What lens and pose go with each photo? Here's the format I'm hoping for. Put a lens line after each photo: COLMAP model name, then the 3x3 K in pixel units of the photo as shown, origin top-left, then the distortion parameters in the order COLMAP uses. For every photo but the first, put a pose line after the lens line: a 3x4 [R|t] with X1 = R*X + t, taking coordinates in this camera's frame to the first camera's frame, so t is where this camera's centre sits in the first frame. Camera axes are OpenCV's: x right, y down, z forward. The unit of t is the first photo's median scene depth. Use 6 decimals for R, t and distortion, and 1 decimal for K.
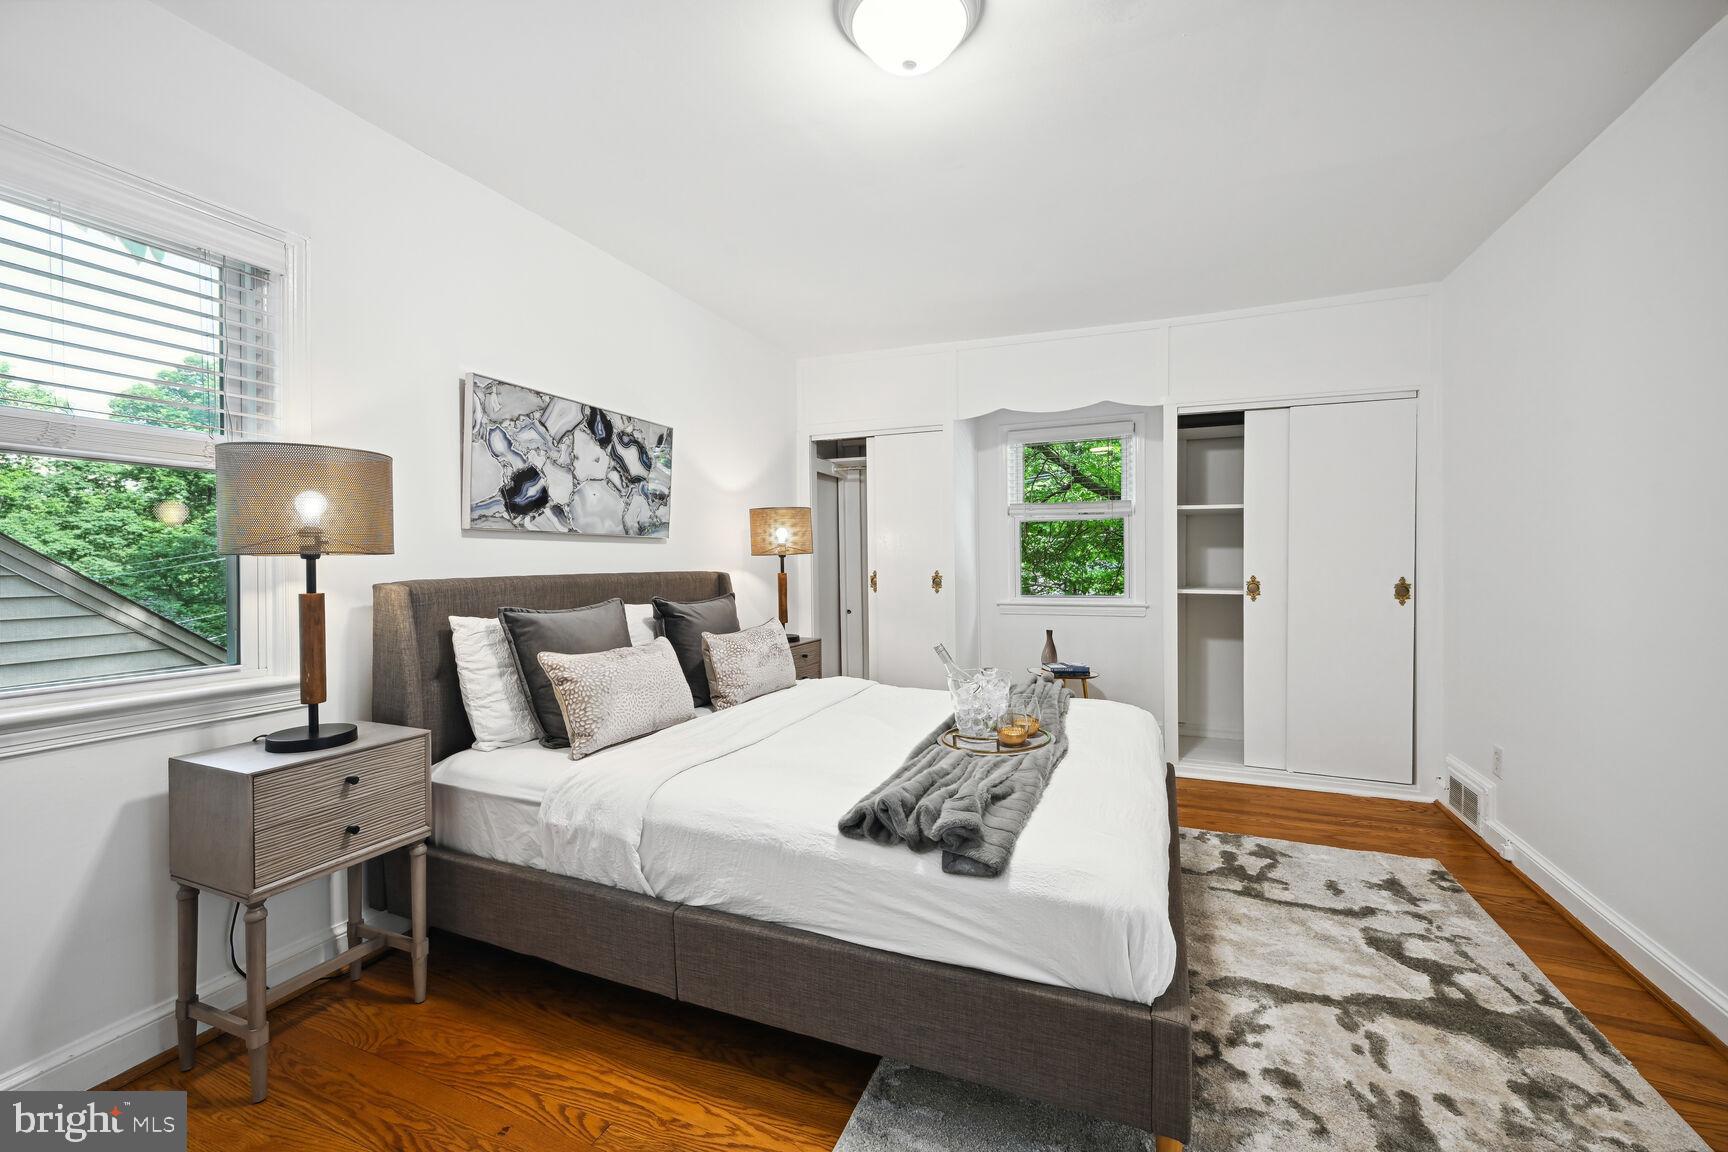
lens RADIAL K [[686.5, 0, 862.1], [0, 686.5, 568.4], [0, 0, 1]] dist [-0.000830, 0.000752]
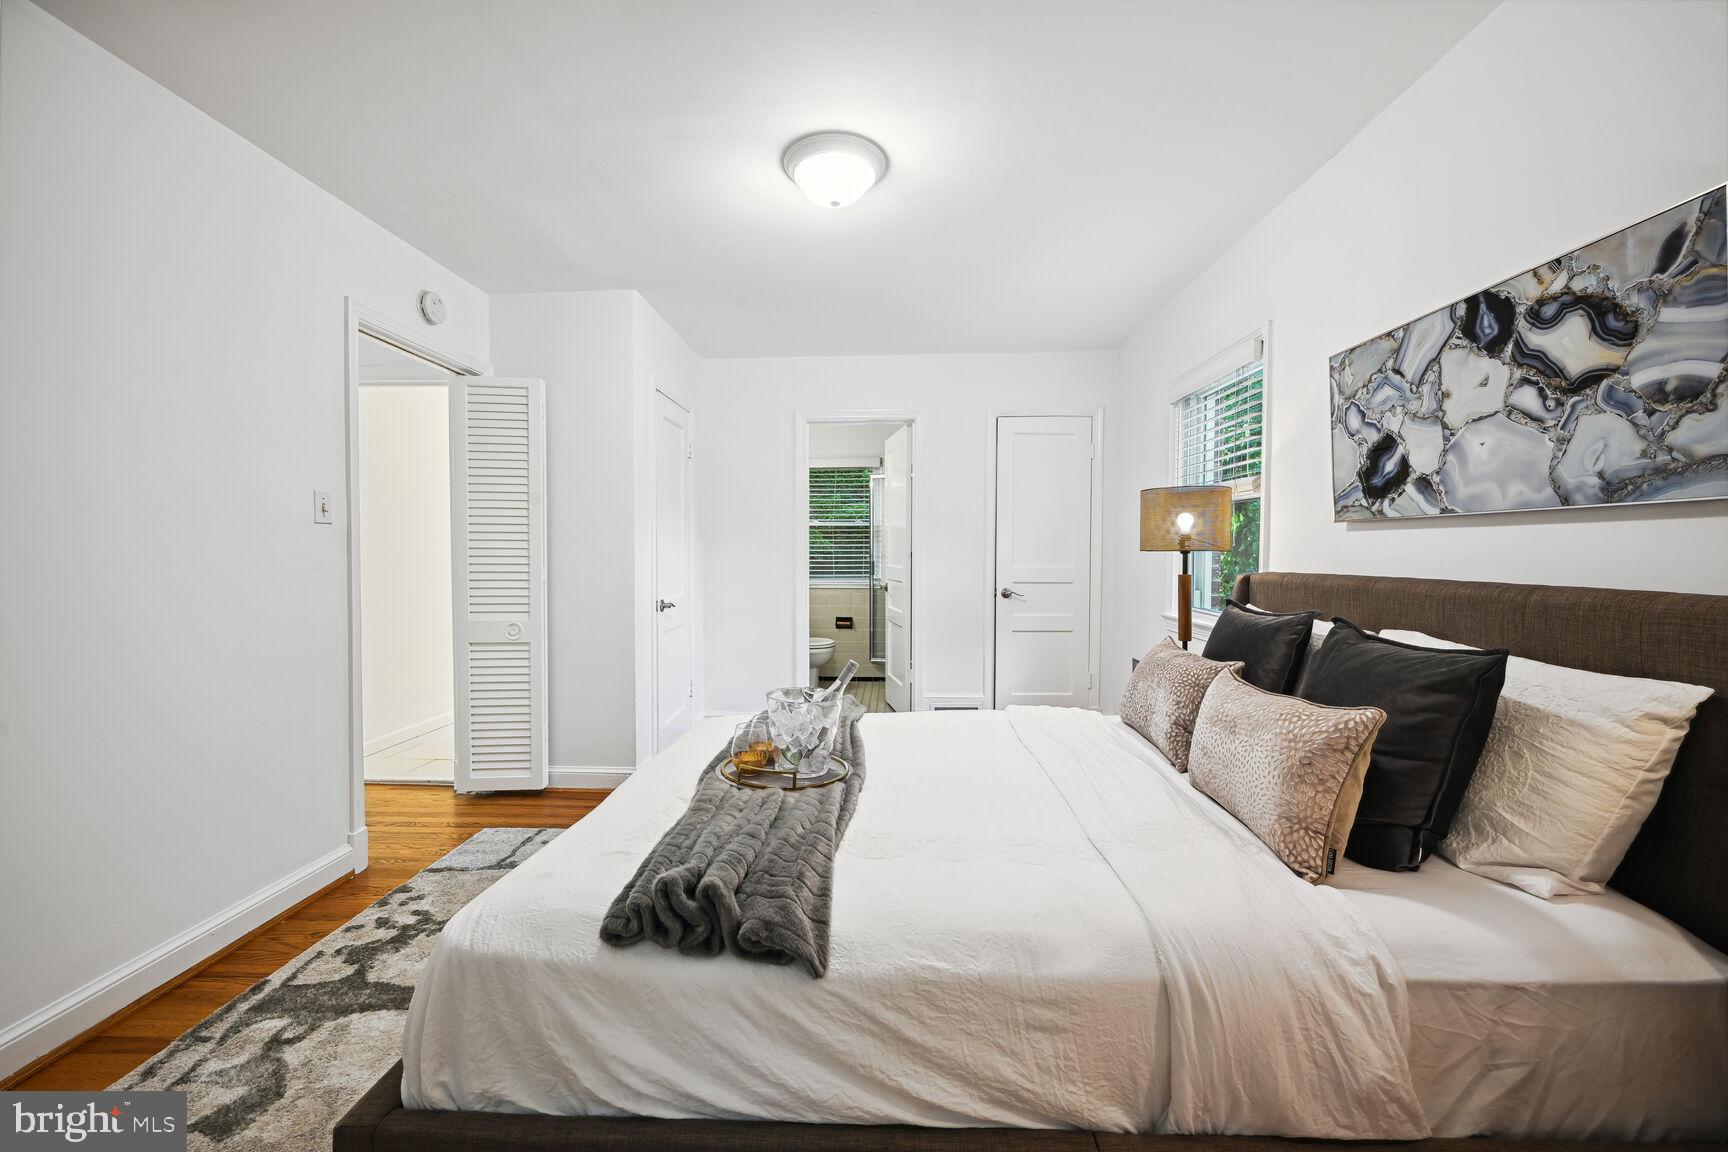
lens RADIAL K [[686.5, 0, 872.2], [0, 686.5, 569.1], [0, 0, 1]] dist [-0.000830, 0.000752]
pose [[-0.931170, 0.012890, -0.364358, 0.313517], [-0.001542, 0.999227, 0.039292, -0.025322], [0.364583, 0.037149, -0.930430, 1.417037]]
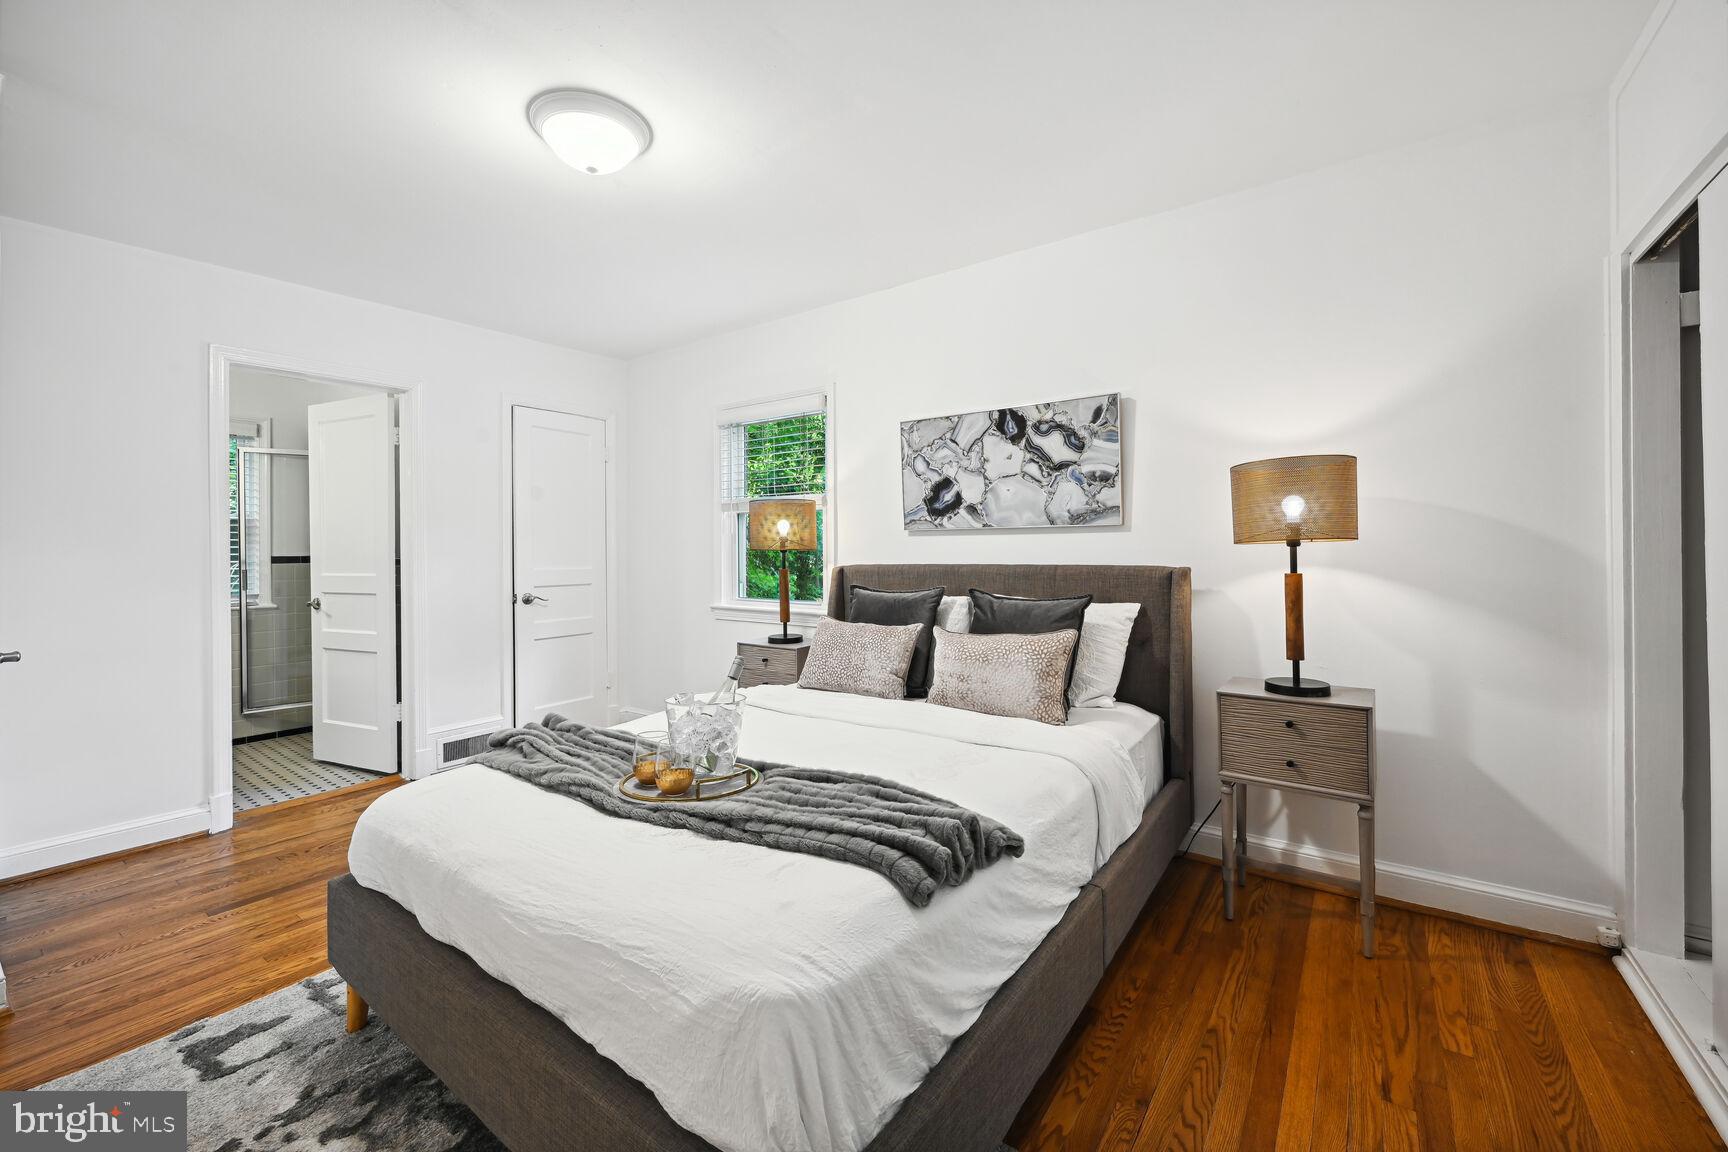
lens RADIAL K [[686.5, 0, 885.1], [0, 686.5, 544.3], [0, 0, 1]] dist [-0.000830, 0.000752]
pose [[-0.207997, -0.004410, -0.978120, 0.723856], [-0.003796, 0.999986, -0.003701, -0.019637], [0.978122, 0.002943, -0.208010, 1.082820]]
